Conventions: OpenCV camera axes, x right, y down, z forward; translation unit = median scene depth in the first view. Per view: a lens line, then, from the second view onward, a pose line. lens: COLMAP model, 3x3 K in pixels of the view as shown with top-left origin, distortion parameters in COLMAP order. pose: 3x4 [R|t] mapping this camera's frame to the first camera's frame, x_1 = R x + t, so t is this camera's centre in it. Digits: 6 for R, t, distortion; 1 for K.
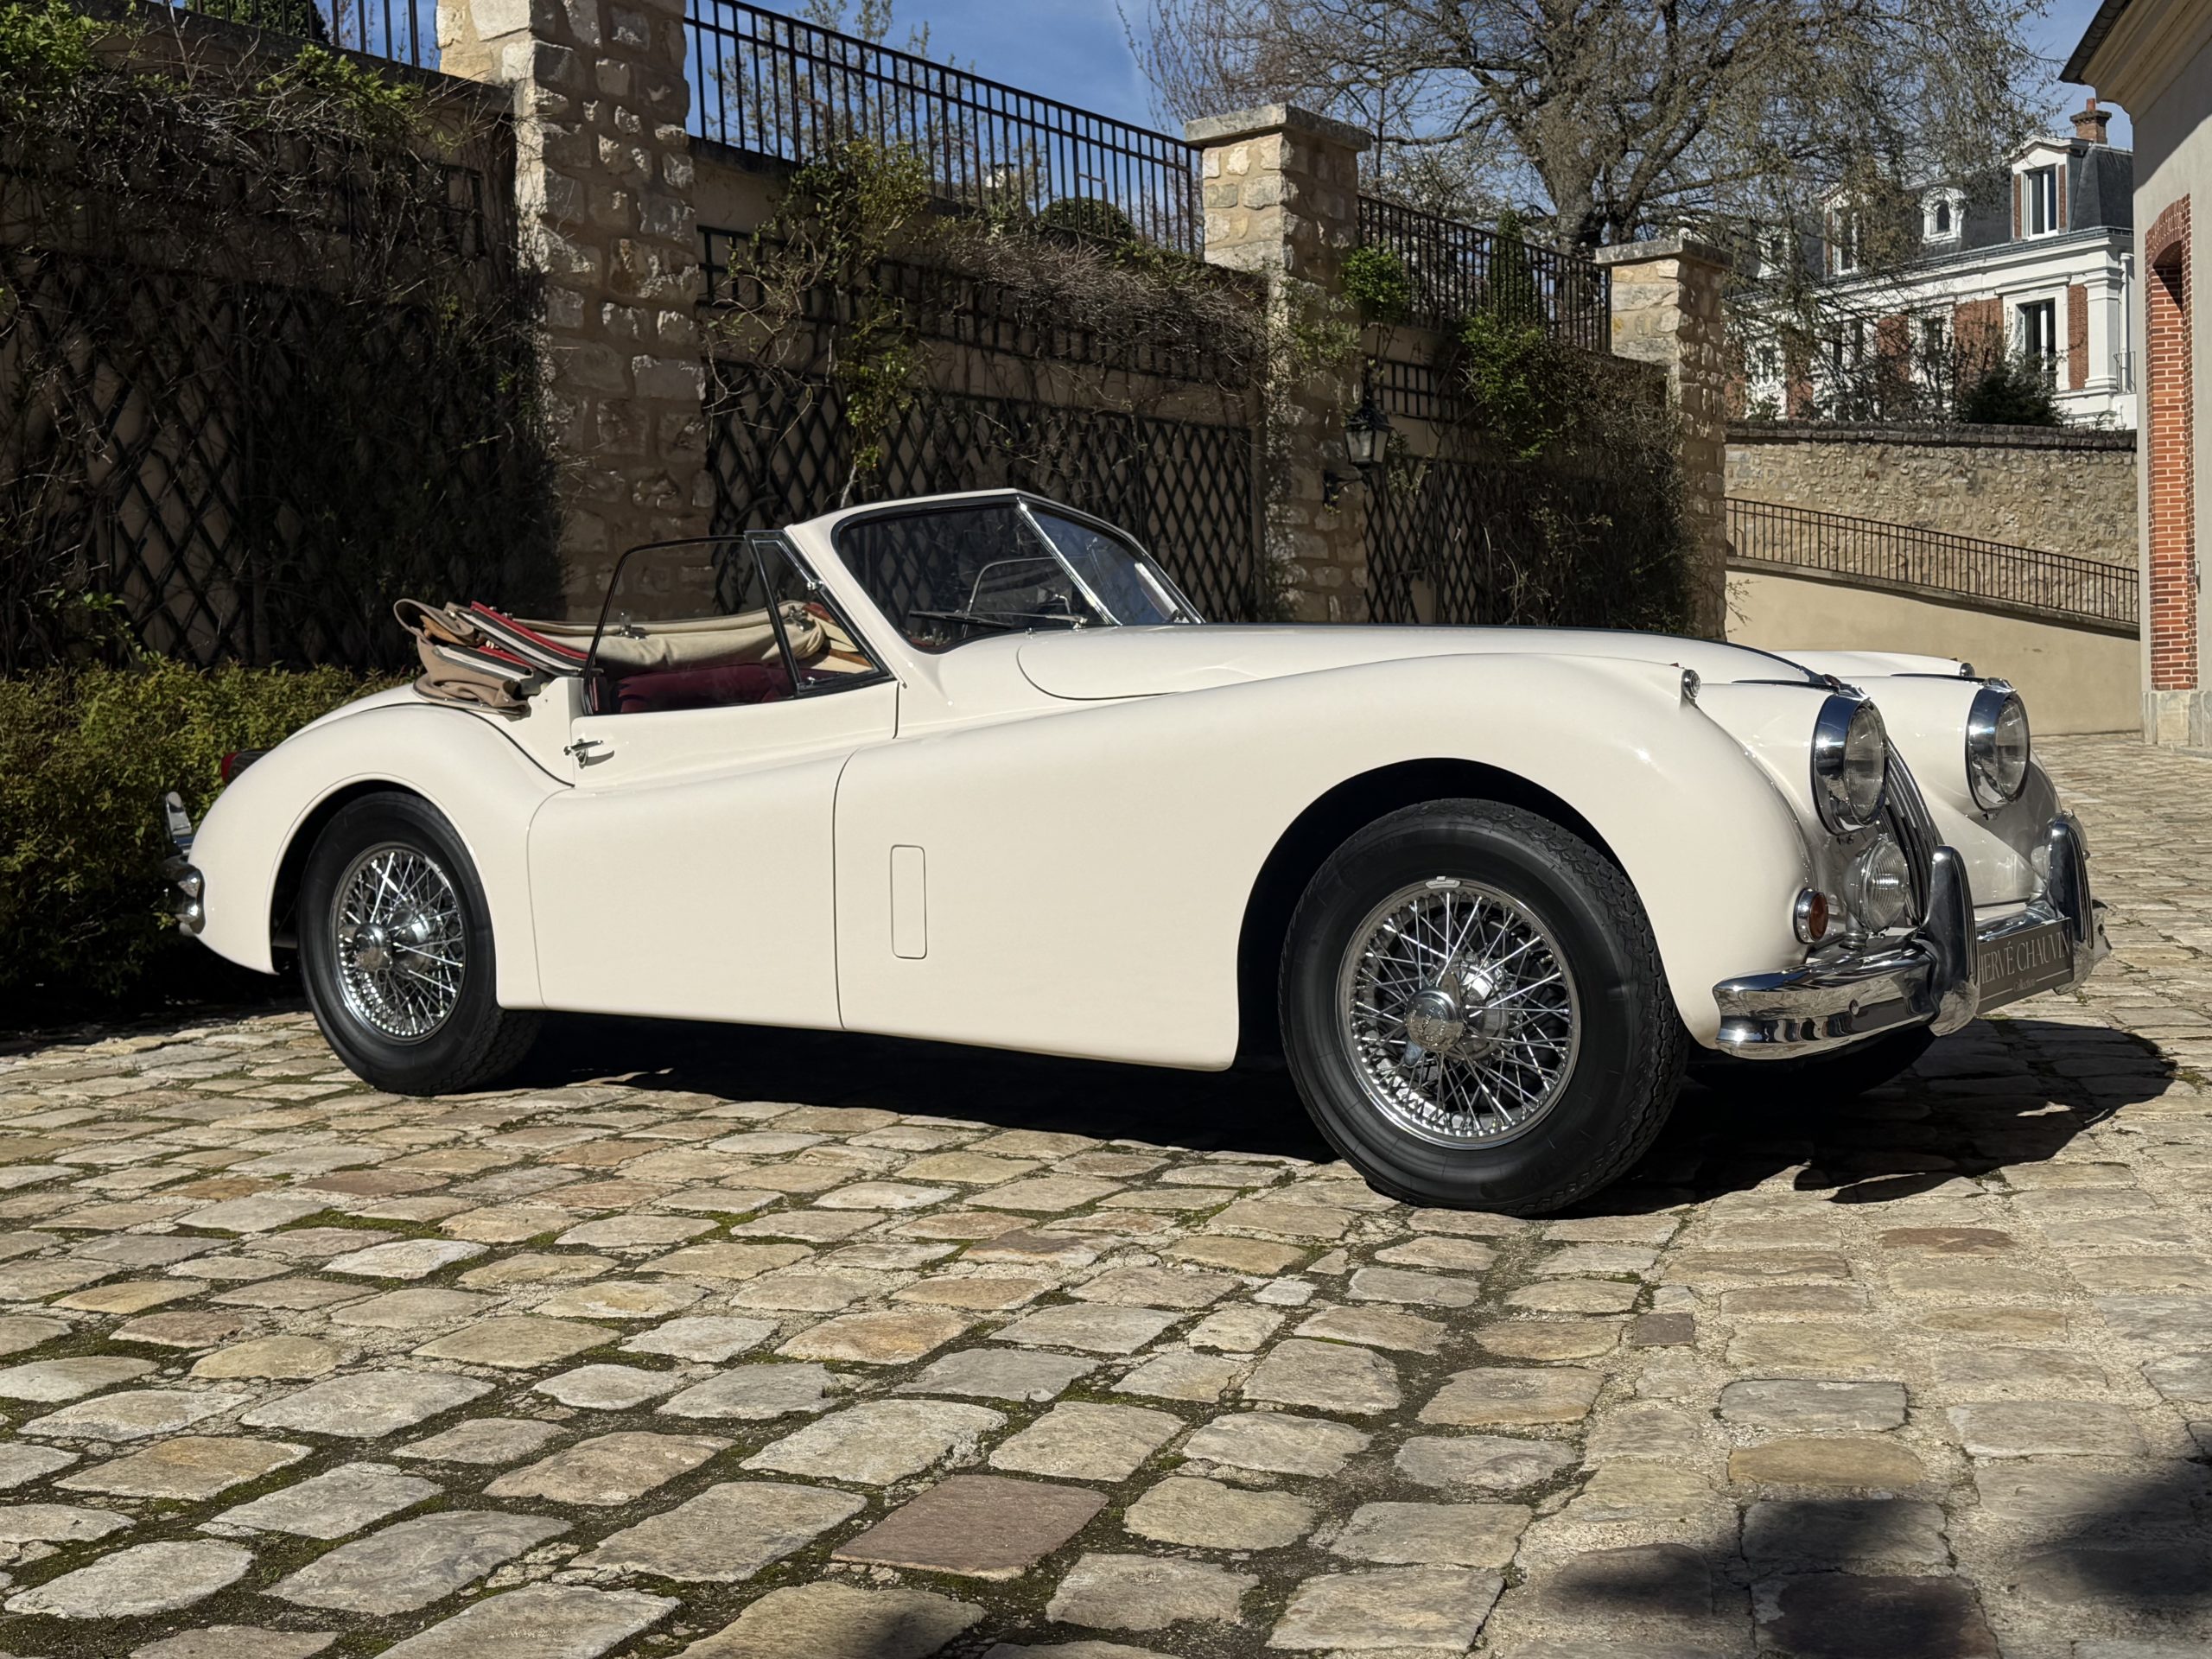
lens RADIAL K [[2652.7, 0, 1106.0], [0, 2652.7, 829.5], [0, 0, 1]] dist [0.205630, -0.452126]
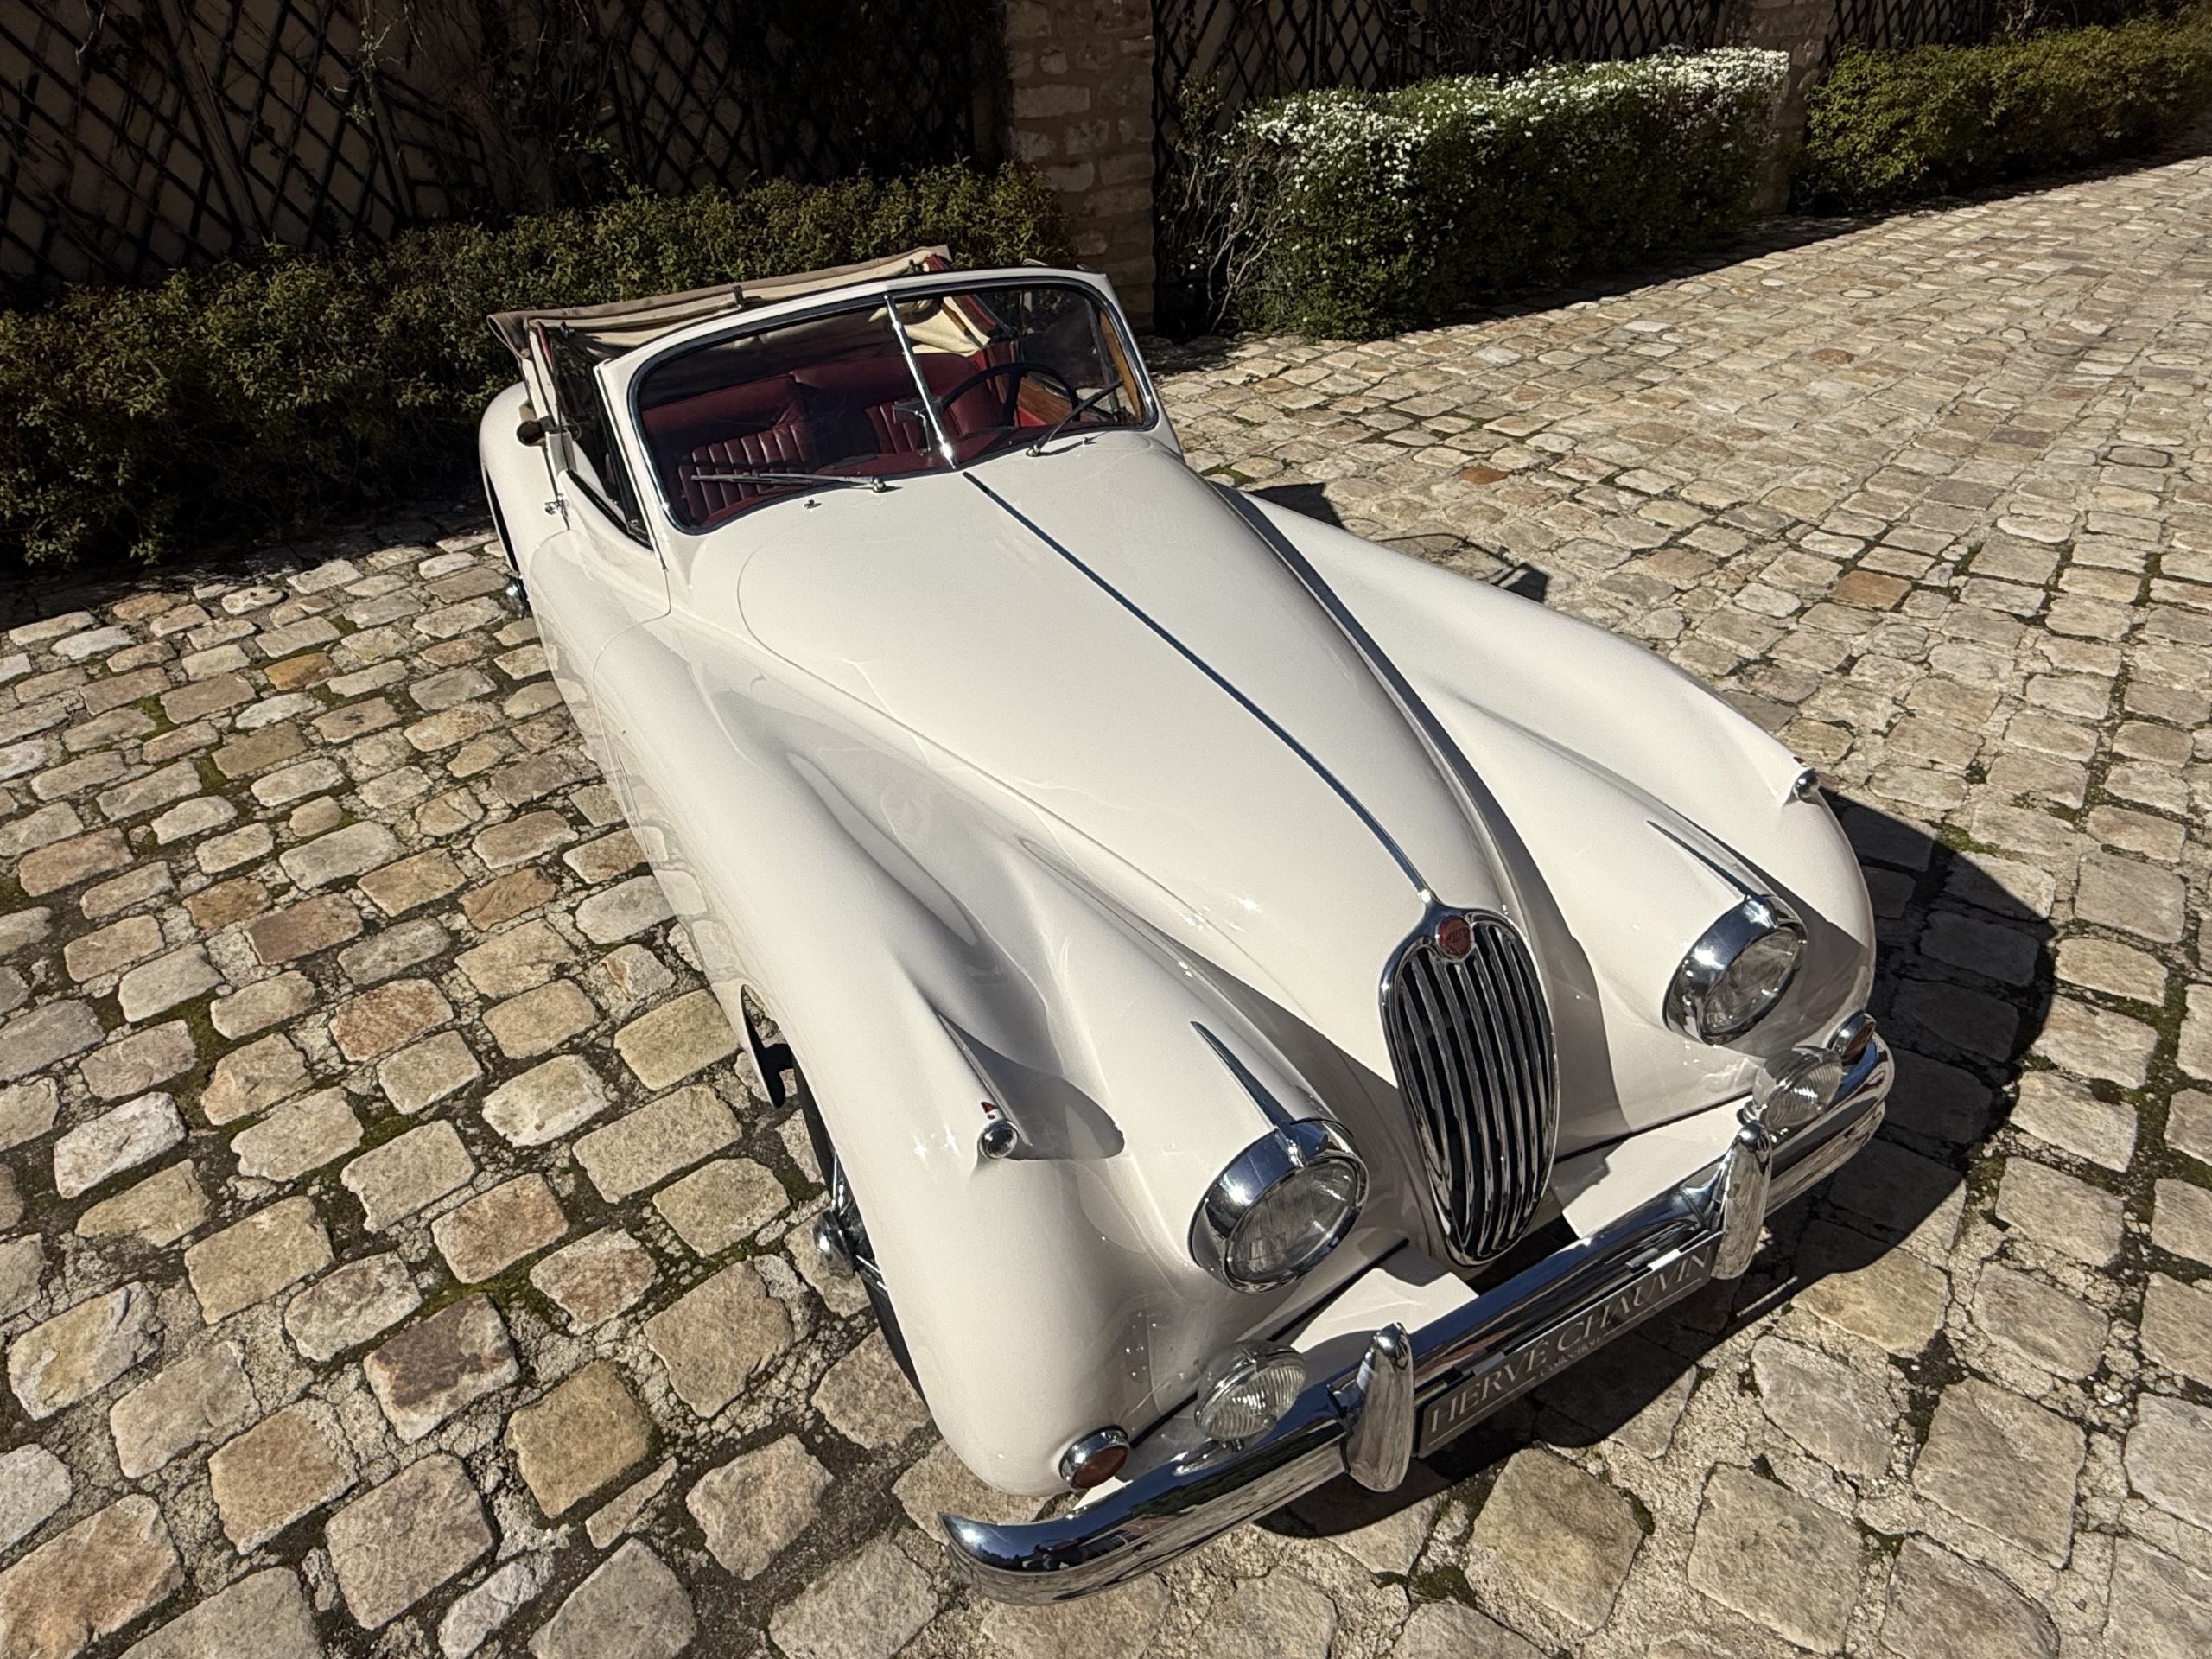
lens RADIAL K [[1337.4, 0, 1098.1], [0, 1337.4, 828.3], [0, 0, 1]] dist [-0.000857, 0.001632]
pose [[0.903966, 0.241471, -0.352898, 0.251268], [-0.010653, 0.837753, 0.545945, -0.228209], [0.427472, -0.489756, 0.759873, 0.572771]]
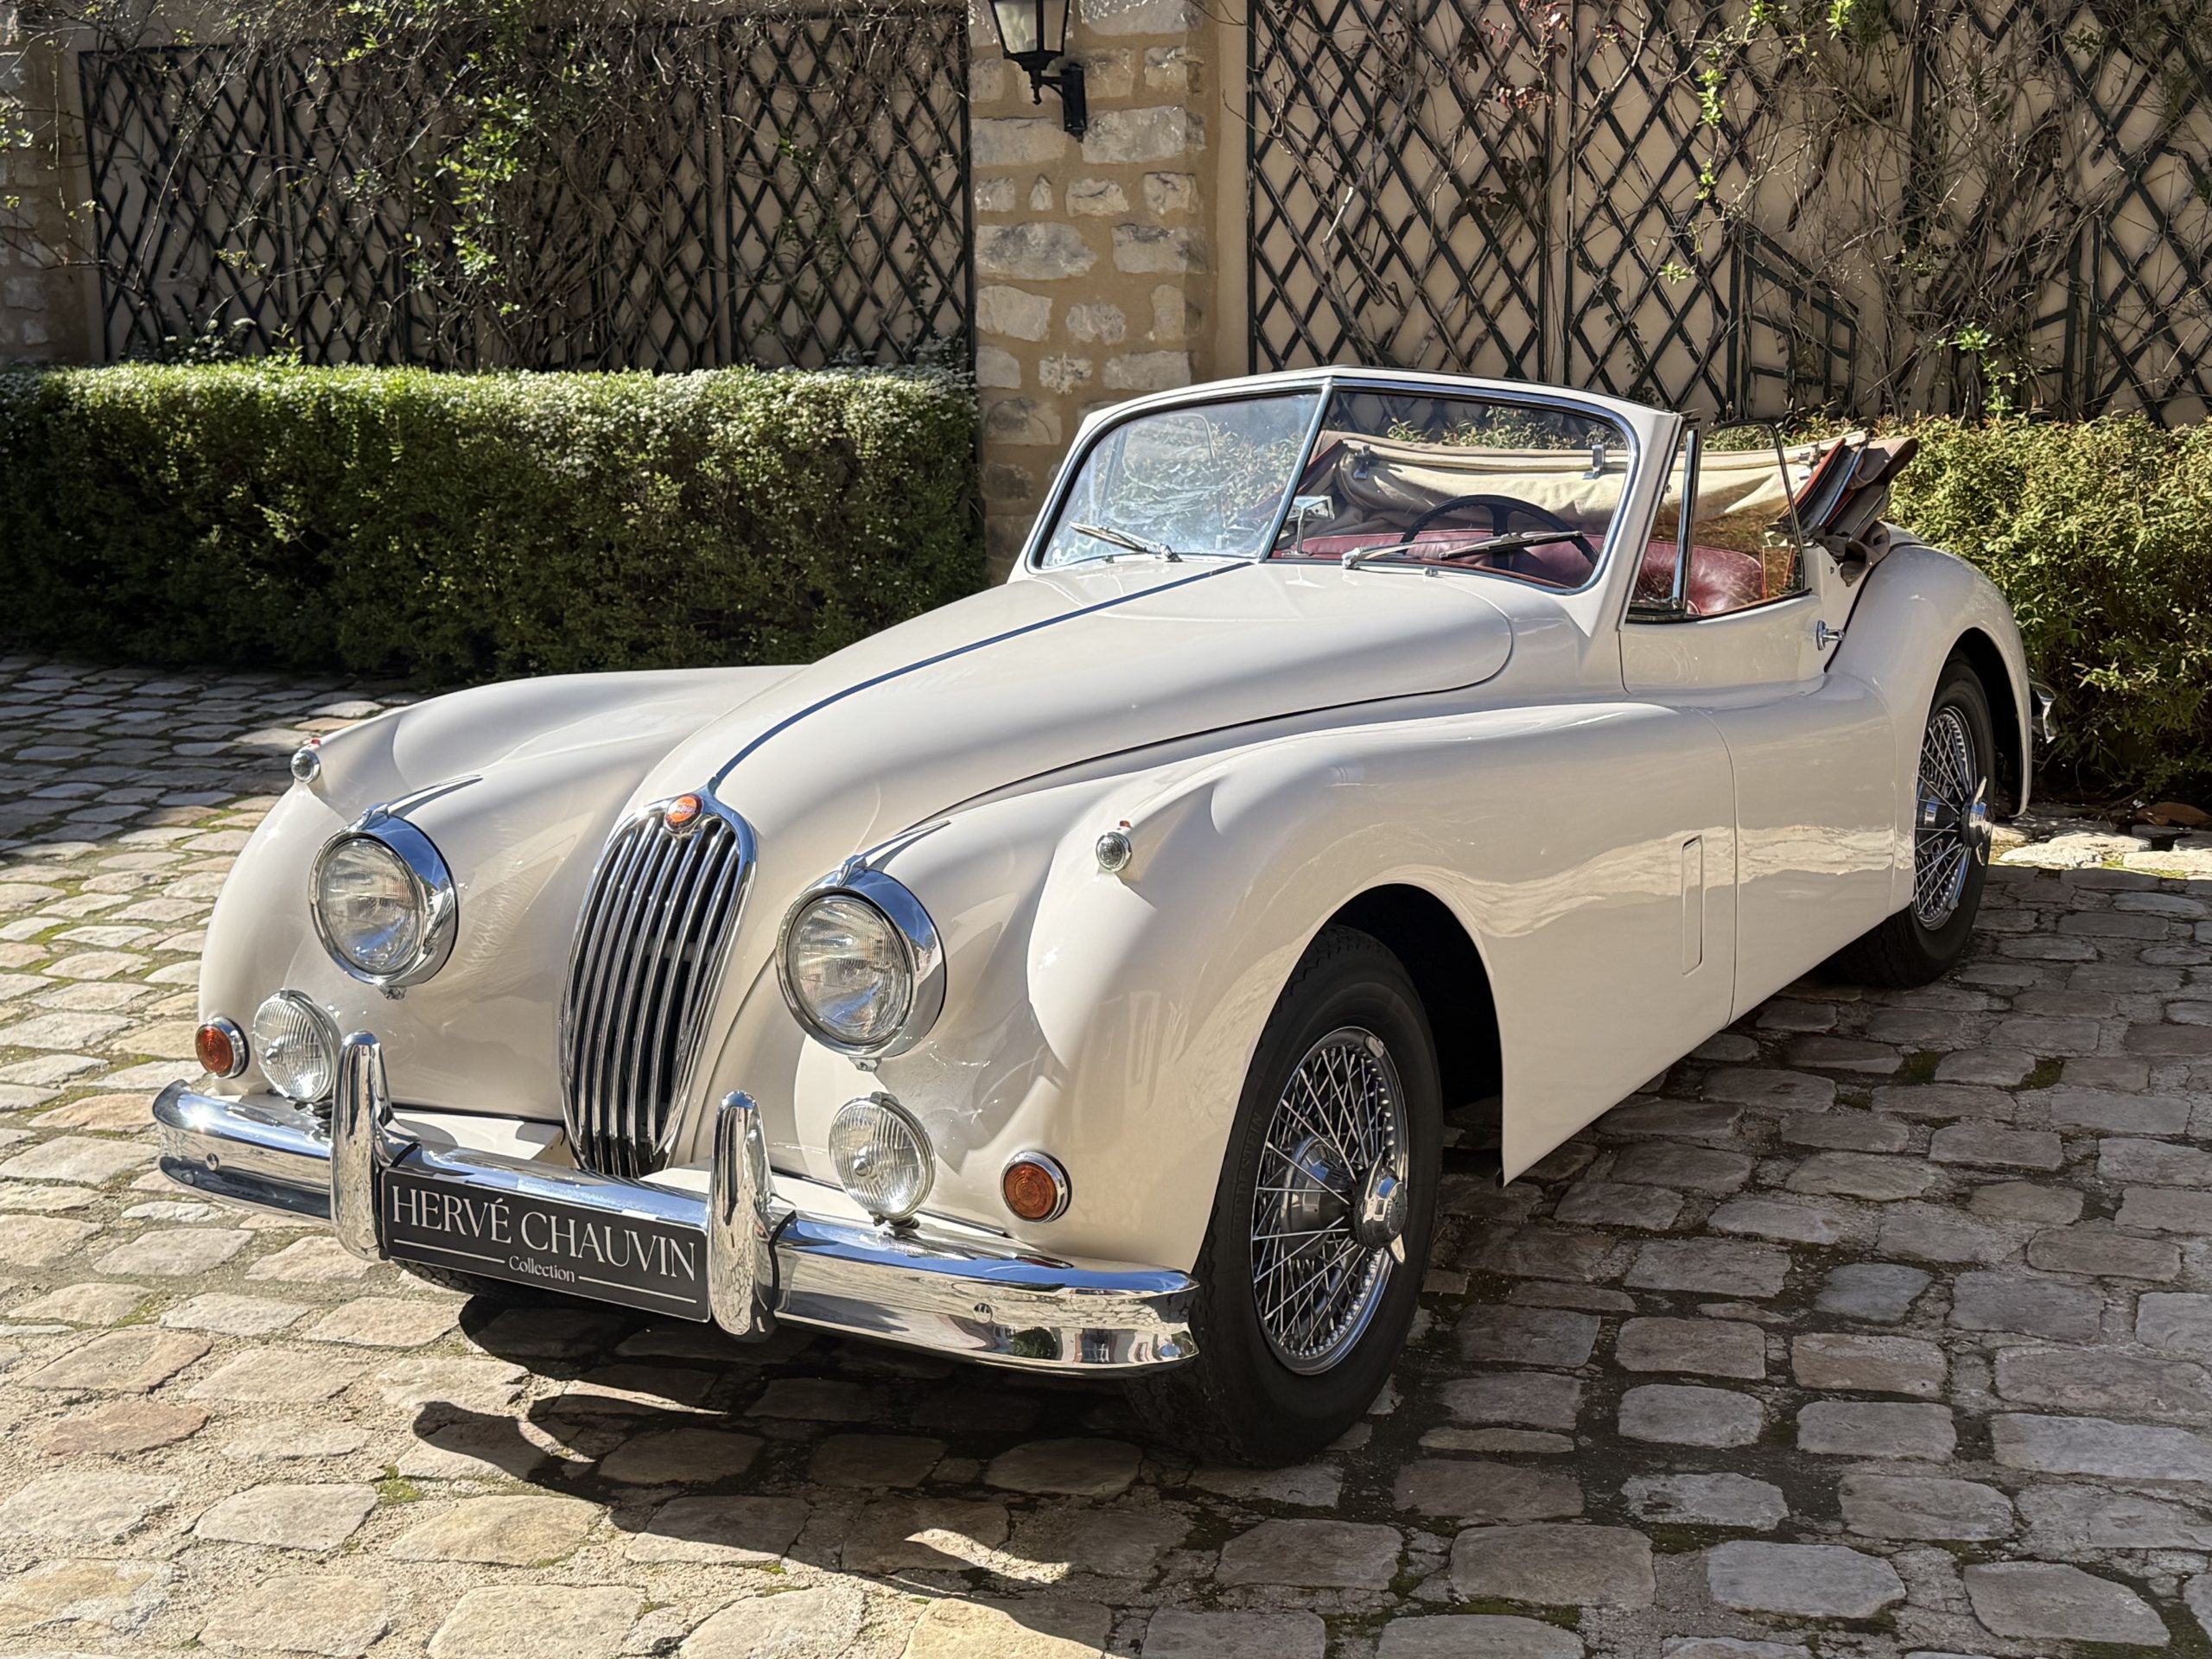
lens RADIAL K [[2986.7, 0, 1093.8], [0, 2986.7, 830.7], [0, 0, 1]] dist [0.098628, -0.019312]
pose [[0.055361, 0.221137, -0.973670, 0.878824], [-0.027271, 0.975137, 0.219920, -0.189043], [0.998094, 0.014378, 0.060015, 0.876023]]
